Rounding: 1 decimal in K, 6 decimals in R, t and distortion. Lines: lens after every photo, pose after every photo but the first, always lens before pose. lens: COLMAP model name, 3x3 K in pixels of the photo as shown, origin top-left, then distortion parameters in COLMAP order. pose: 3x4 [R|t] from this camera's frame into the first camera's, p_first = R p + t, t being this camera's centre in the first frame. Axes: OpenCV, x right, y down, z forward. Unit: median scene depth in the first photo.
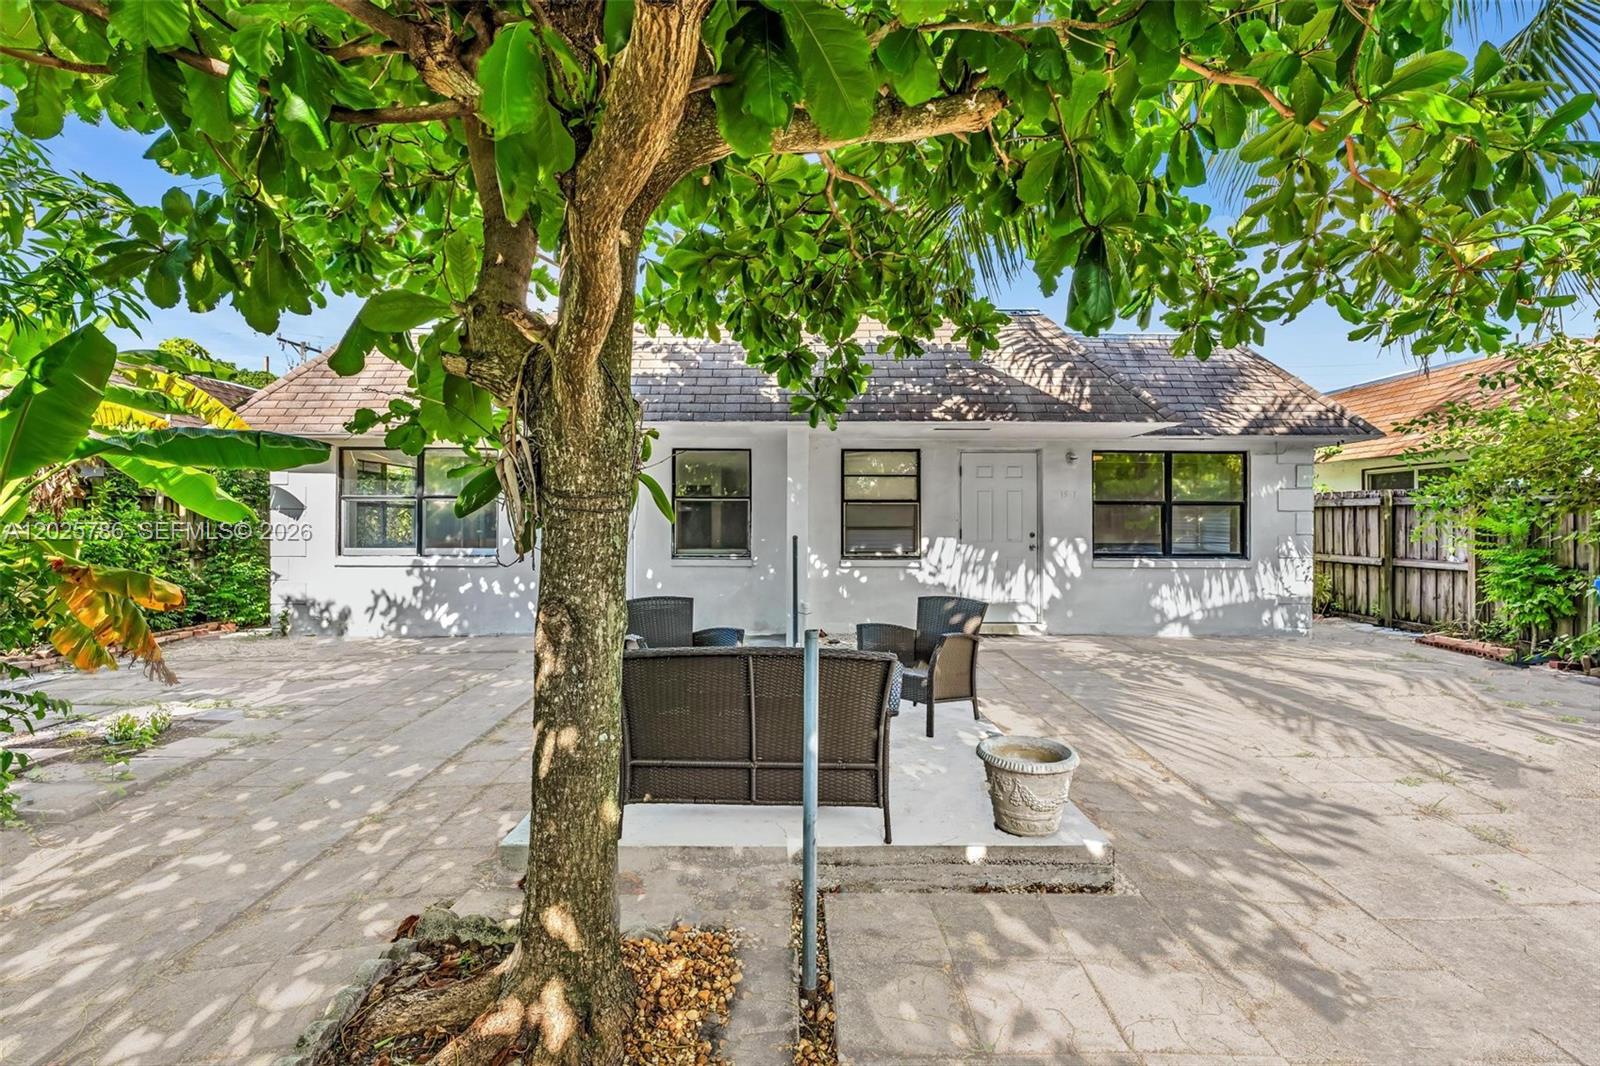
lens RADIAL K [[754.4, 0, 795.6], [0, 754.4, 535.9], [0, 0, 1]] dist [-0.021231, -0.000900]
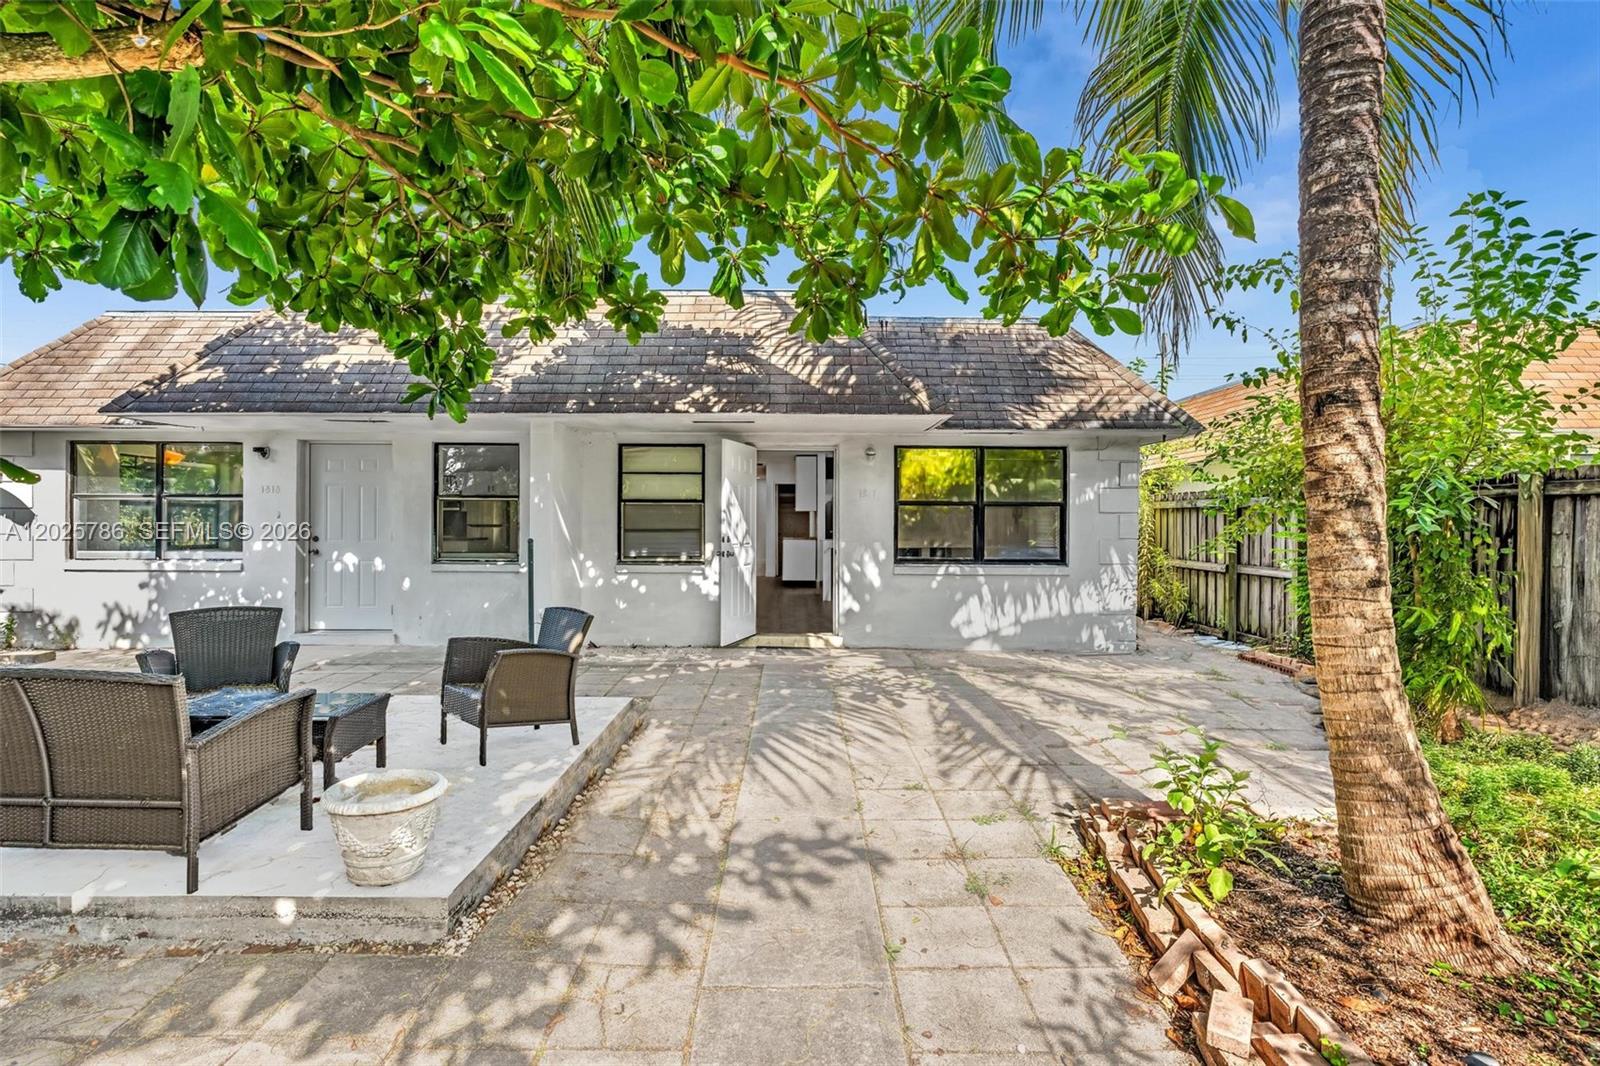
lens RADIAL K [[814.4, 0, 799.6], [0, 814.4, 527.8], [0, 0, 1]] dist [-0.017408, 0.002388]
pose [[0.999925, 0.001631, 0.012159, 0.271452], [-0.001479, 0.999921, -0.012466, -0.002083], [-0.012178, 0.012447, 0.999848, 0.015955]]
